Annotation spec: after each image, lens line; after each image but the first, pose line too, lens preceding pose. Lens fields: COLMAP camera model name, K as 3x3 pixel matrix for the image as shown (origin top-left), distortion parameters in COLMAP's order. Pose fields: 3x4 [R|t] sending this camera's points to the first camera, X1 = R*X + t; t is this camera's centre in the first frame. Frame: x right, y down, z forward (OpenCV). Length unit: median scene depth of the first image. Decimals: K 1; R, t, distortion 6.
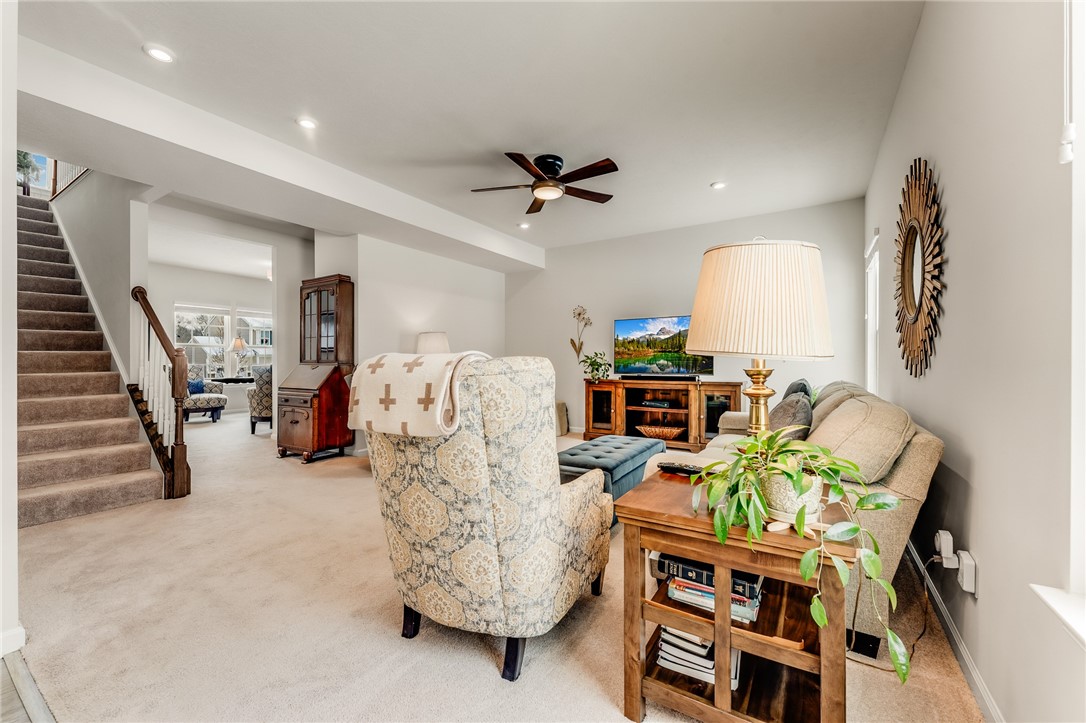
lens RADIAL K [[434.0, 0, 543.0], [0, 434.0, 361.5], [0, 0, 1]] dist [0.000139, 0.000001]
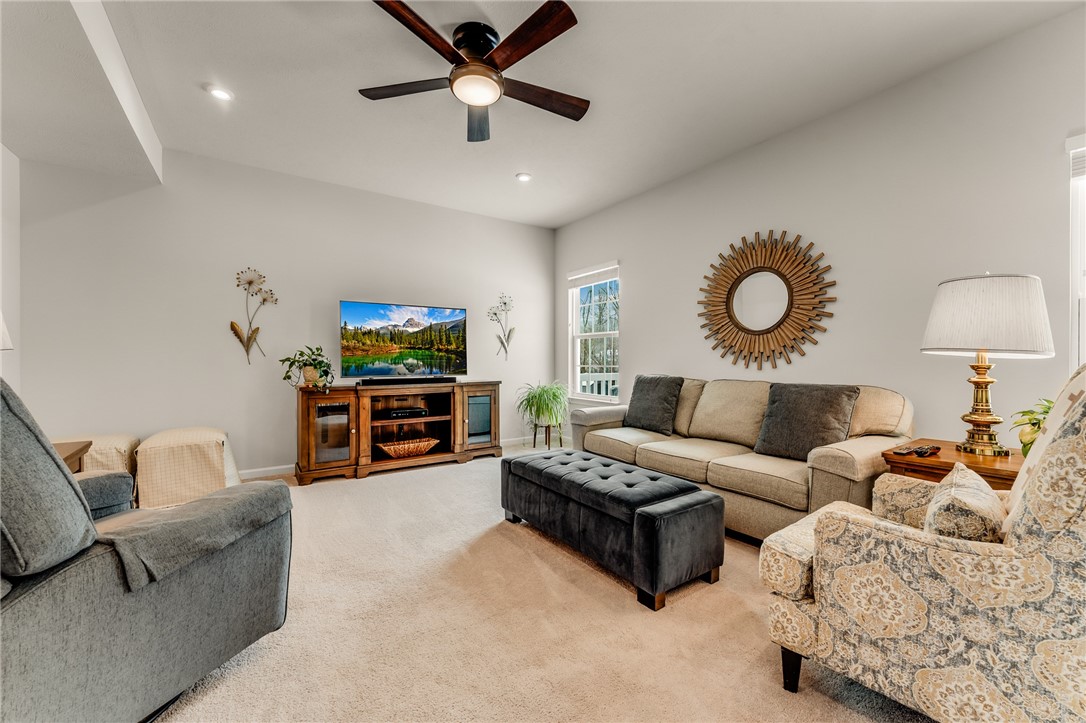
lens RADIAL K [[434.0, 0, 543.0], [0, 434.0, 361.5], [0, 0, 1]] dist [0.000139, 0.000001]
pose [[0.405268, -0.000320, 0.914198, -0.358698], [0.000050, 1.000000, 0.000328, 0.001901], [-0.914198, -0.000088, 0.405268, 0.444665]]
